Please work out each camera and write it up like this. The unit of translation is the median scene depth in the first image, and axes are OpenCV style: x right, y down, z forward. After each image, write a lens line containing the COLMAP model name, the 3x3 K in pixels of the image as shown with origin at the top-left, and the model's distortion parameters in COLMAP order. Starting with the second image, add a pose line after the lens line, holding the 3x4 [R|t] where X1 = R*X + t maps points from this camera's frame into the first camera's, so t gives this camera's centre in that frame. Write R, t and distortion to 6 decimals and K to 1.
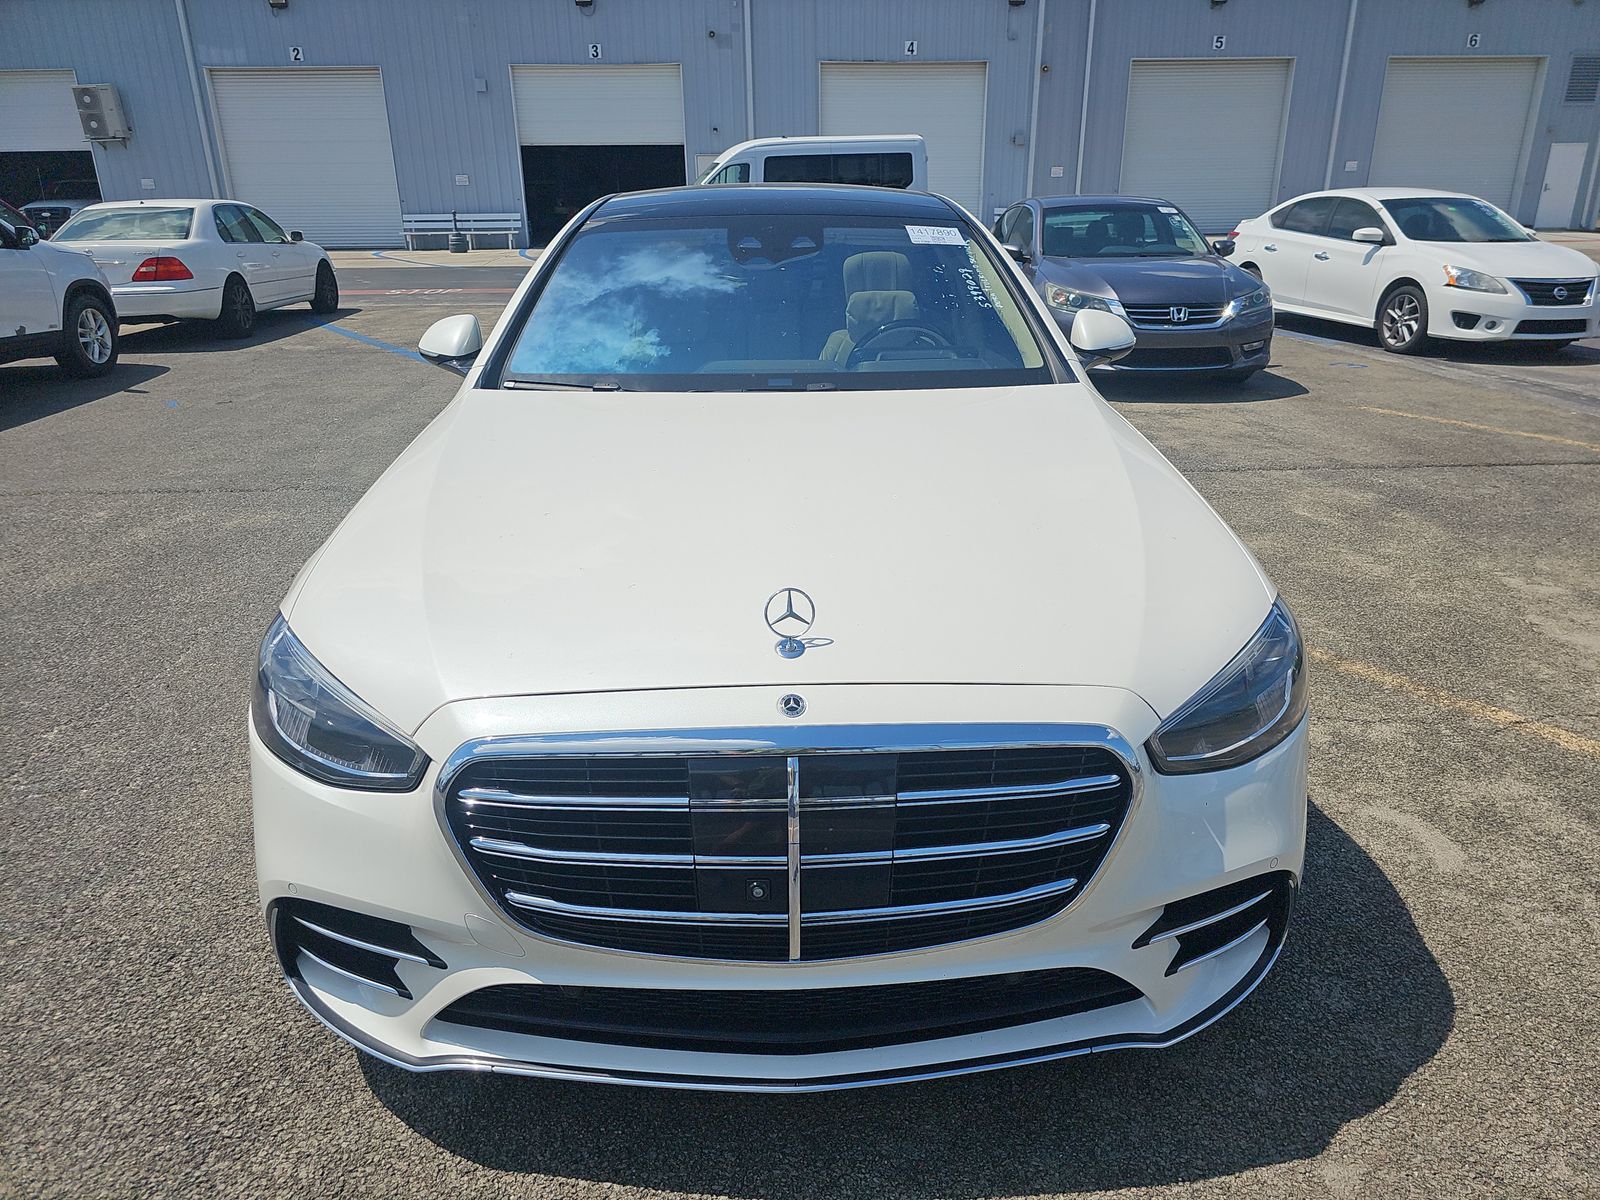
lens RADIAL K [[1057.9, 0, 795.8], [0, 1057.9, 607.6], [0, 0, 1]] dist [0.046260, -0.041607]
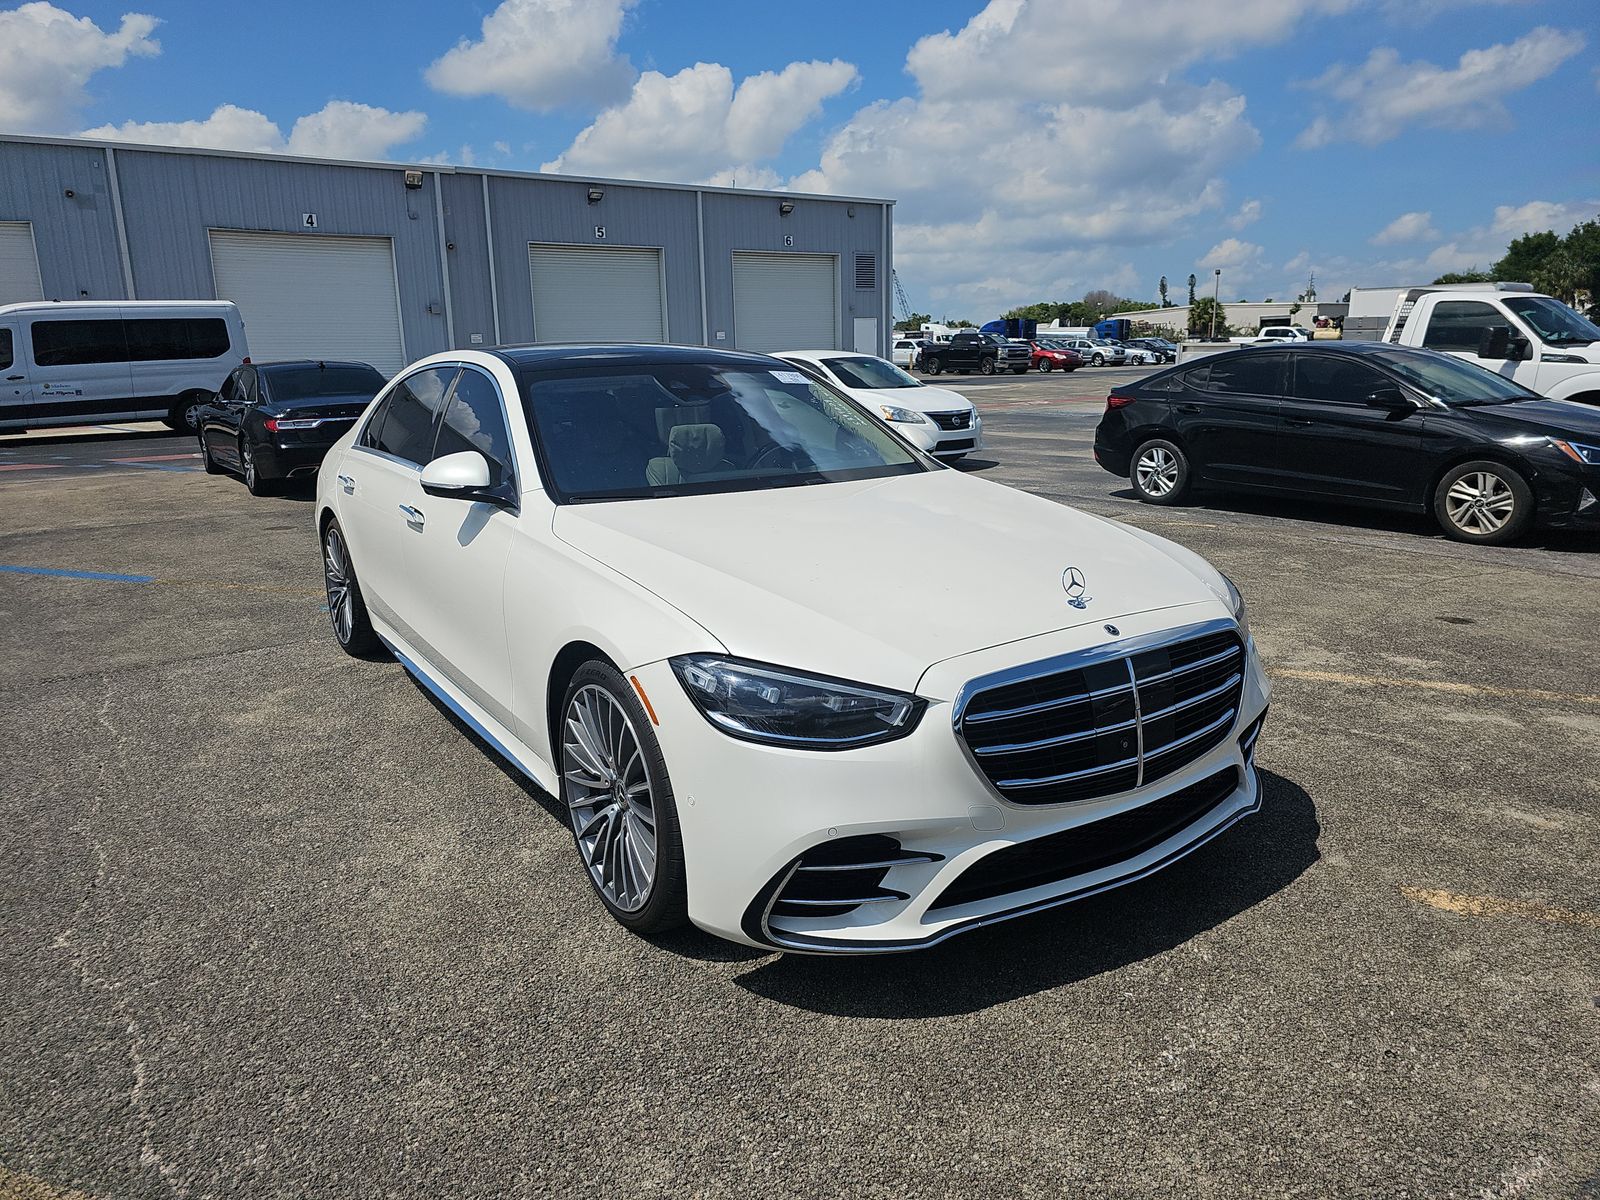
lens RADIAL K [[1057.9, 0, 795.8], [0, 1057.9, 607.6], [0, 0, 1]] dist [0.046260, -0.041607]
pose [[0.850111, -0.133151, 0.509492, -0.472136], [0.203759, 0.975316, -0.085091, 0.037029], [-0.485585, 0.176151, 0.856258, -0.068941]]
